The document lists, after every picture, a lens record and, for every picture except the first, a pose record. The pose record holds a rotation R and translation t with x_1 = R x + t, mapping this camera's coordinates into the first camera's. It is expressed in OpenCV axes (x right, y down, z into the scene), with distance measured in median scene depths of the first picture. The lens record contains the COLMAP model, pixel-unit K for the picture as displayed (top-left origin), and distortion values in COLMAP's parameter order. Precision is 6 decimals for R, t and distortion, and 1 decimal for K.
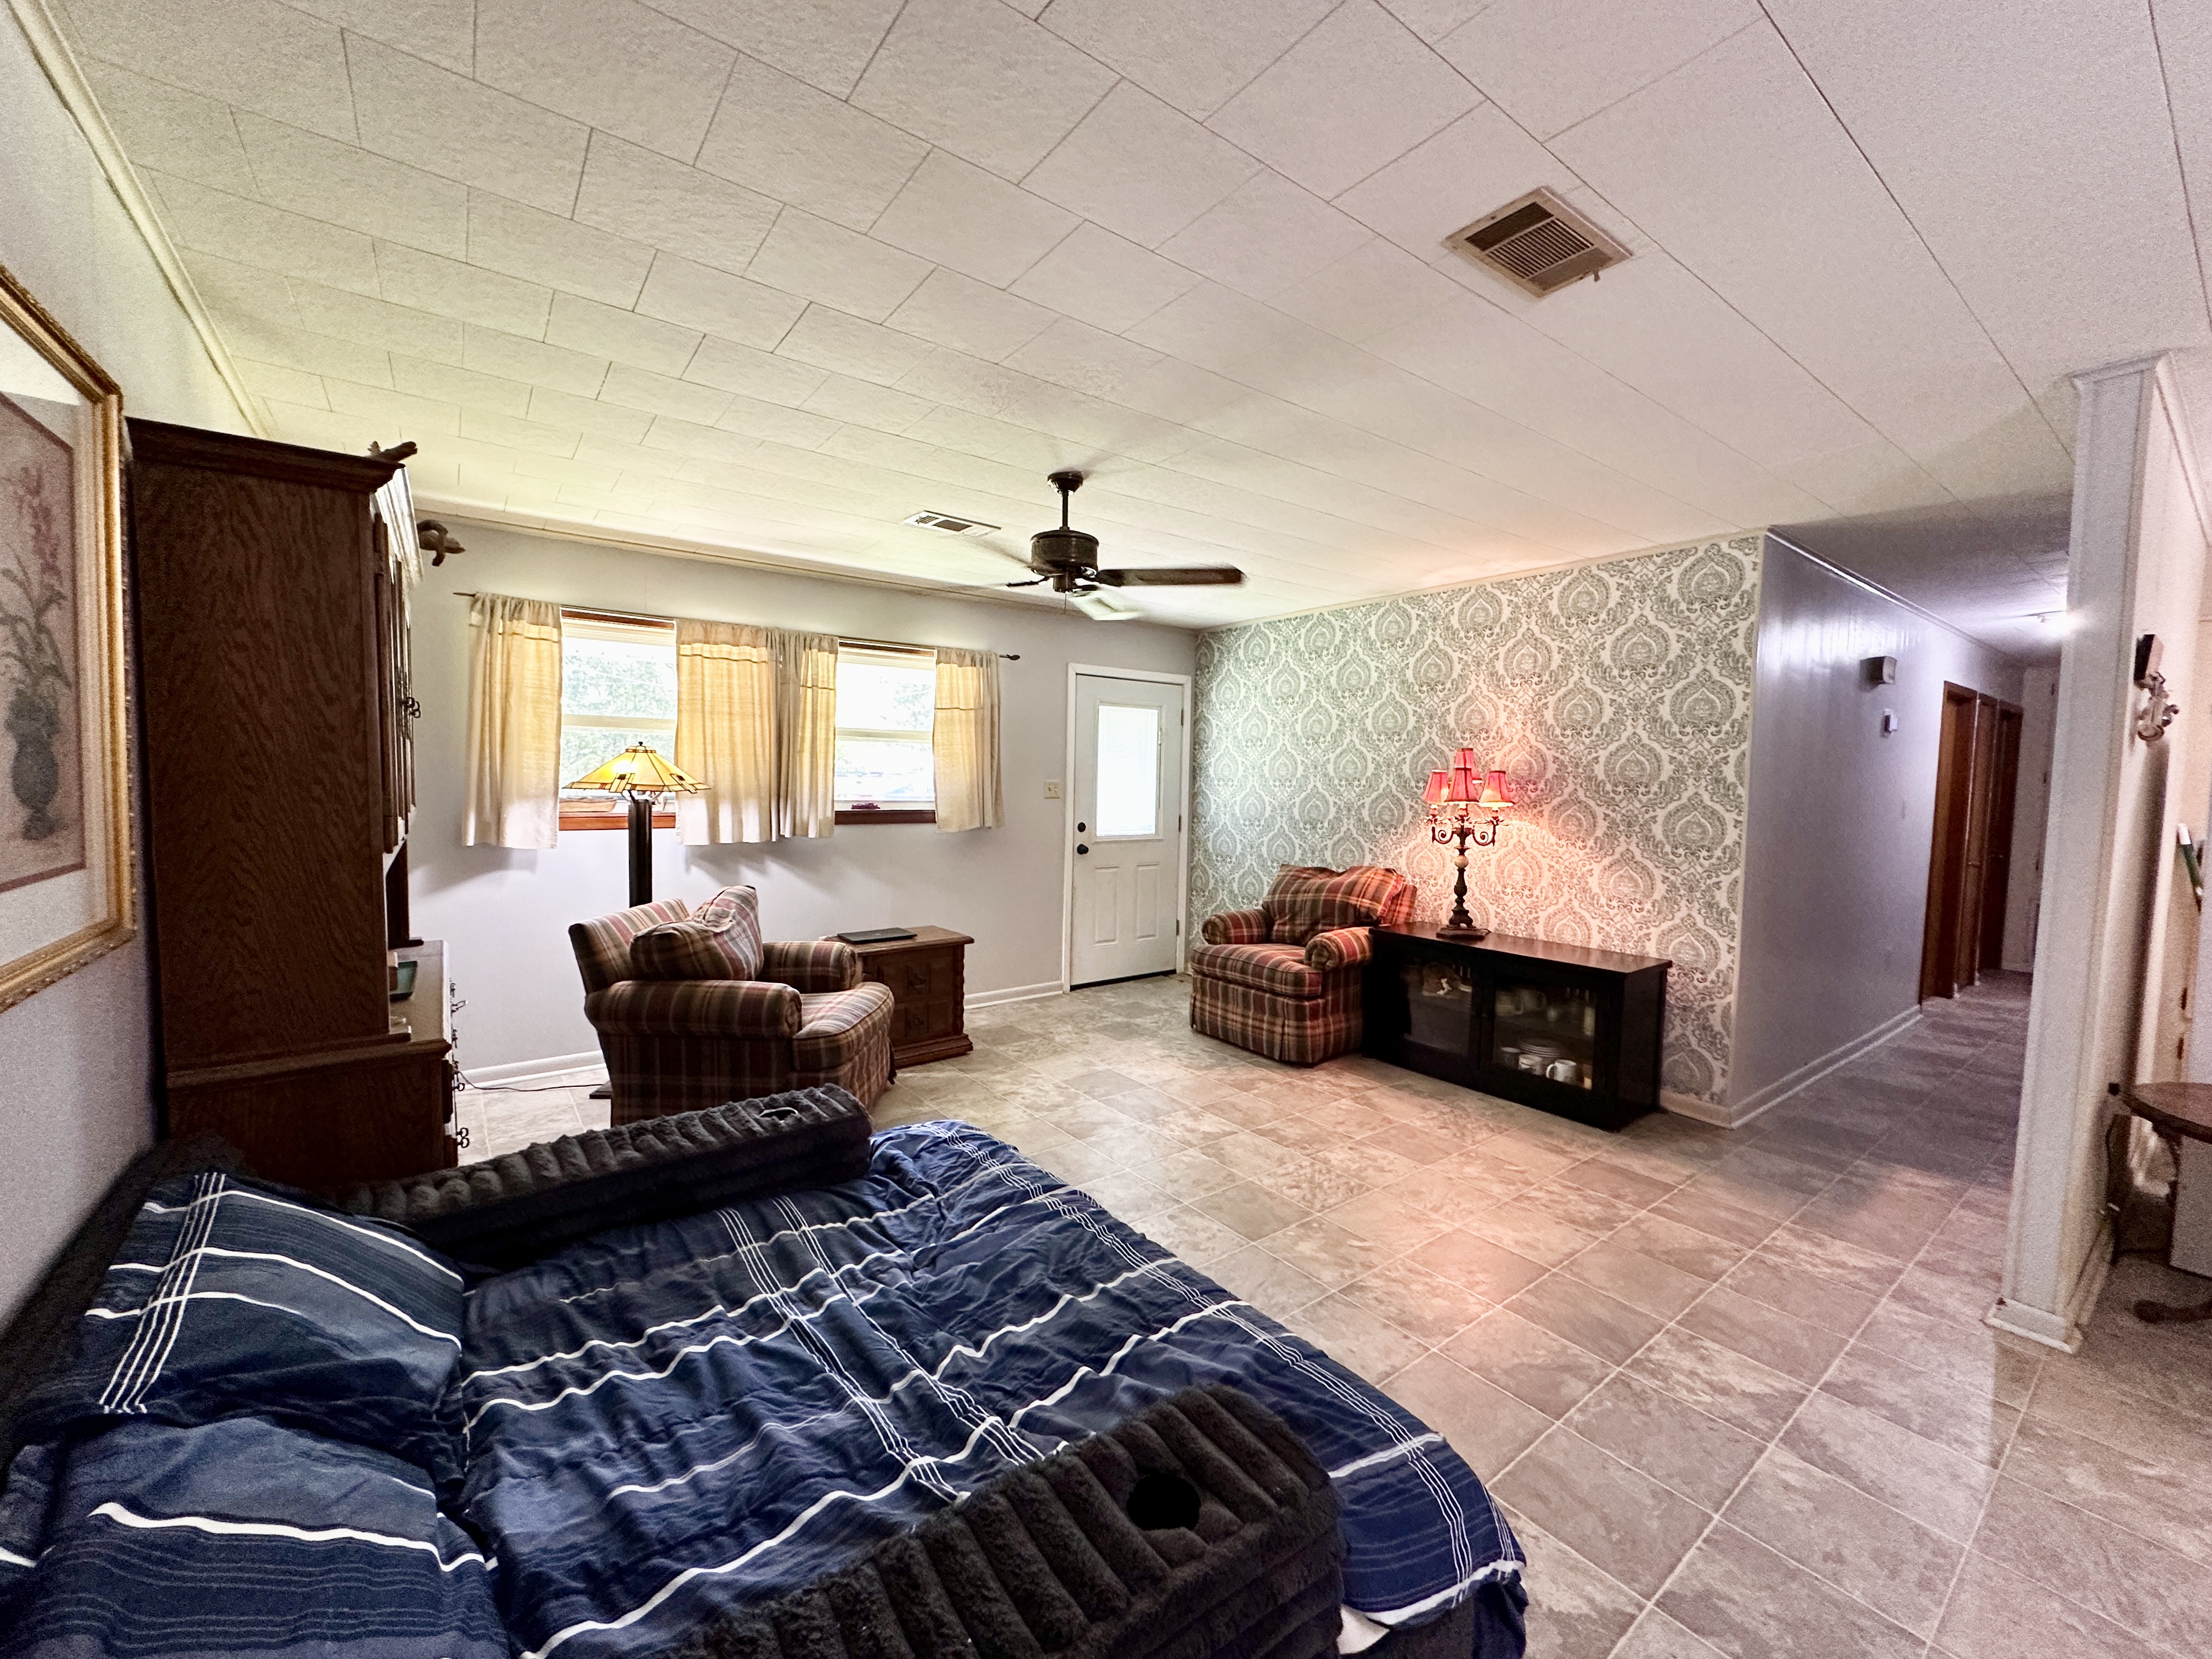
lens RADIAL K [[881.2, 0, 1107.9], [0, 881.2, 829.3], [0, 0, 1]] dist [-0.001714, 0.000242]
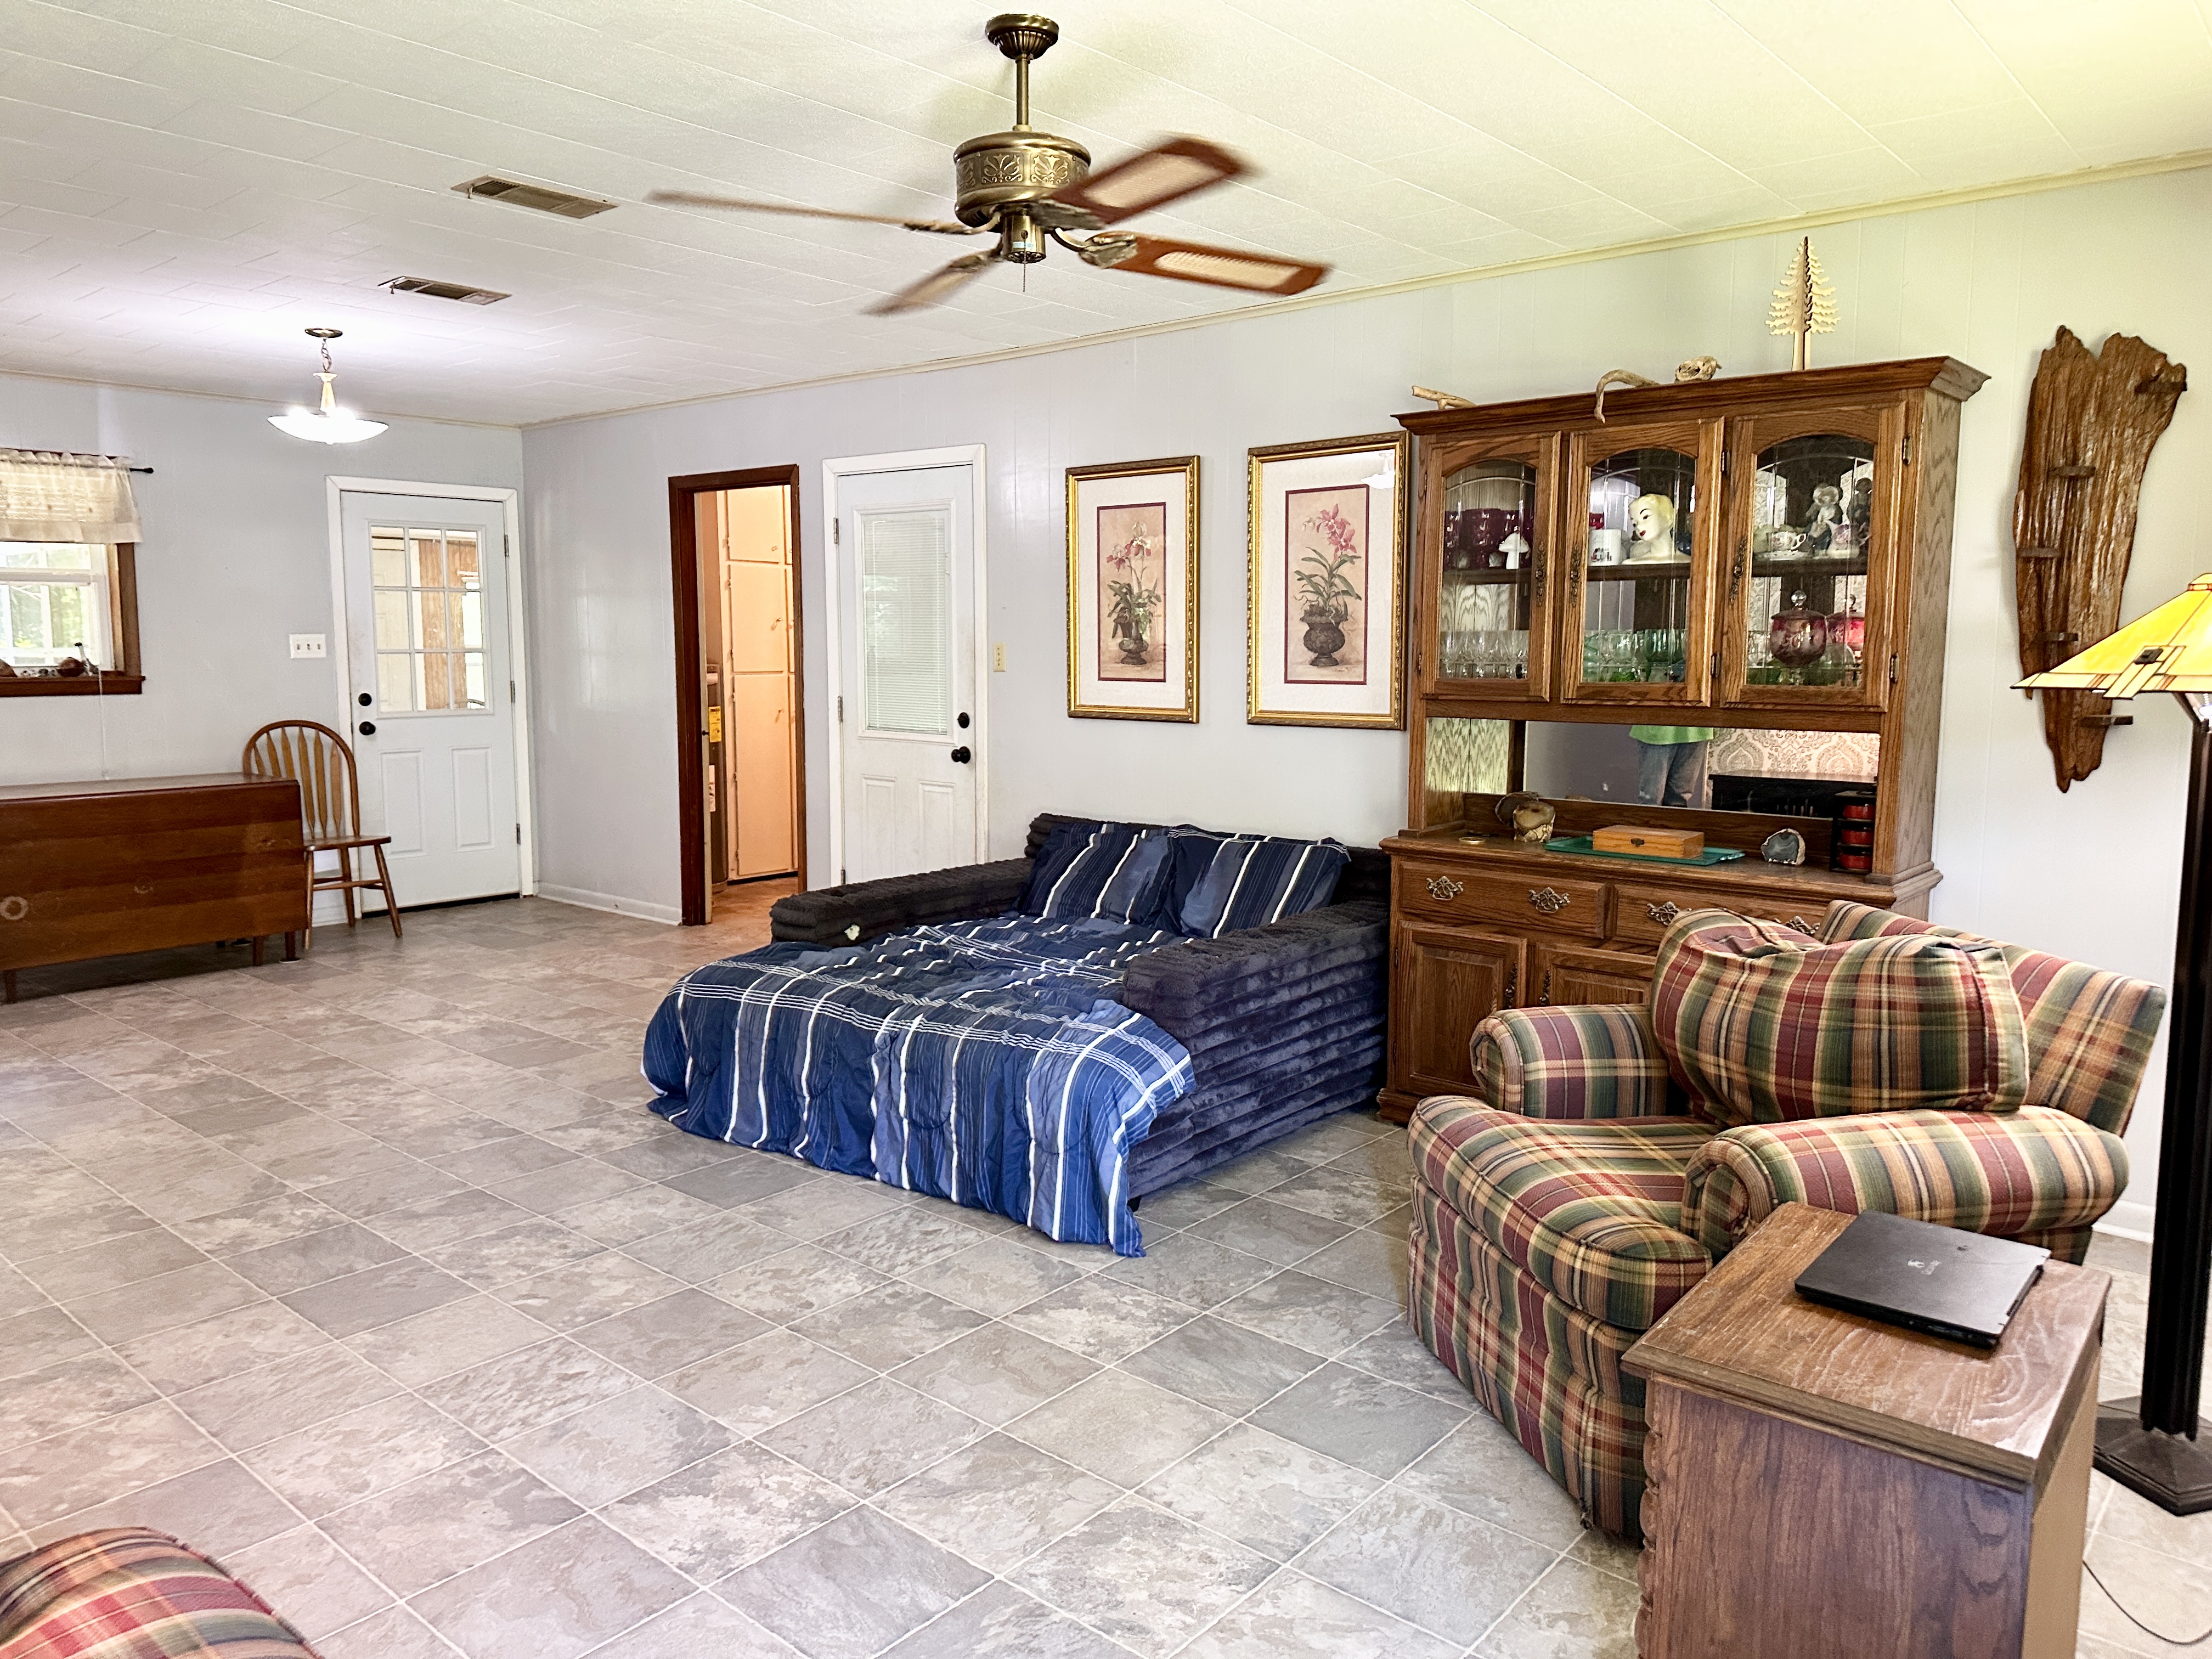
lens RADIAL K [[1535.3, 0, 1128.4], [0, 1535.3, 813.0], [0, 0, 1]] dist [0.050545, -0.066047]
pose [[-0.973506, 0.003610, -0.228633, 0.077692], [-0.036344, 0.984722, 0.170299, -0.094310], [0.225755, 0.174097, -0.958501, 1.610161]]
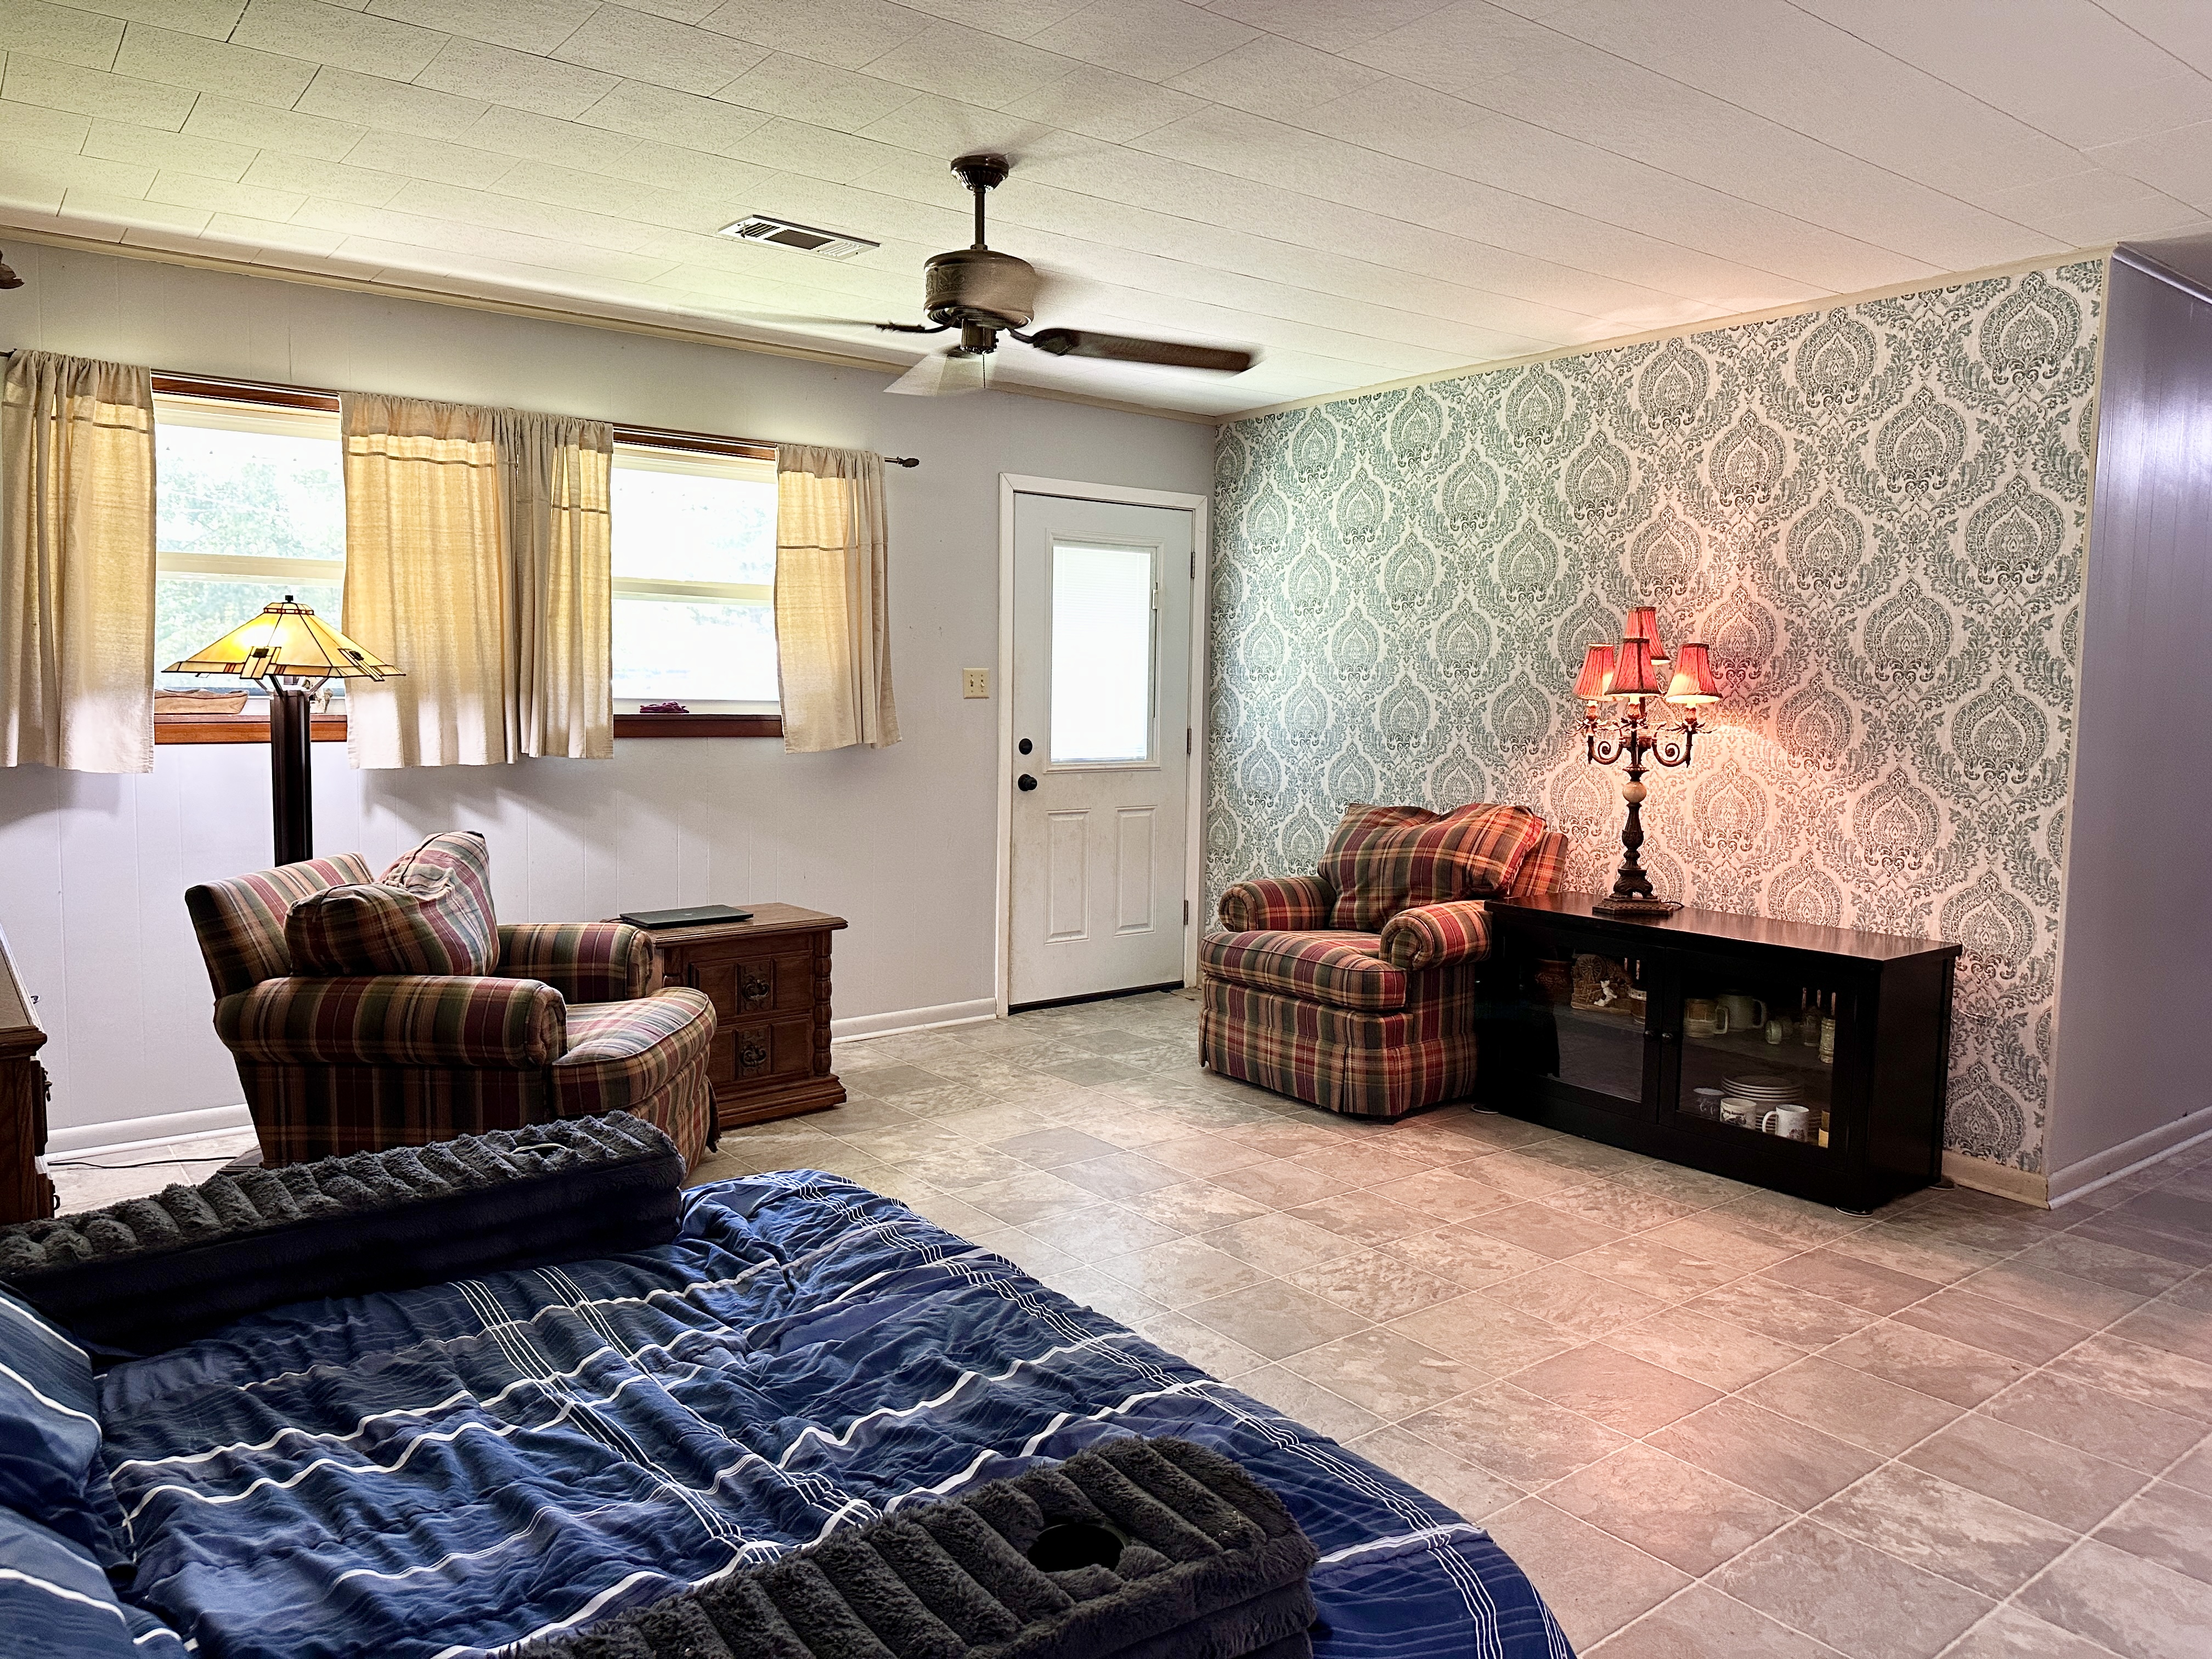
lens RADIAL K [[1535.3, 0, 1118.3], [0, 1535.3, 822.8], [0, 0, 1]] dist [0.050545, -0.066047]
pose [[0.999790, -0.005017, 0.019887, 0.020992], [0.004344, 0.999422, 0.033715, 0.023802], [-0.020044, -0.033621, 0.999234, -0.089506]]
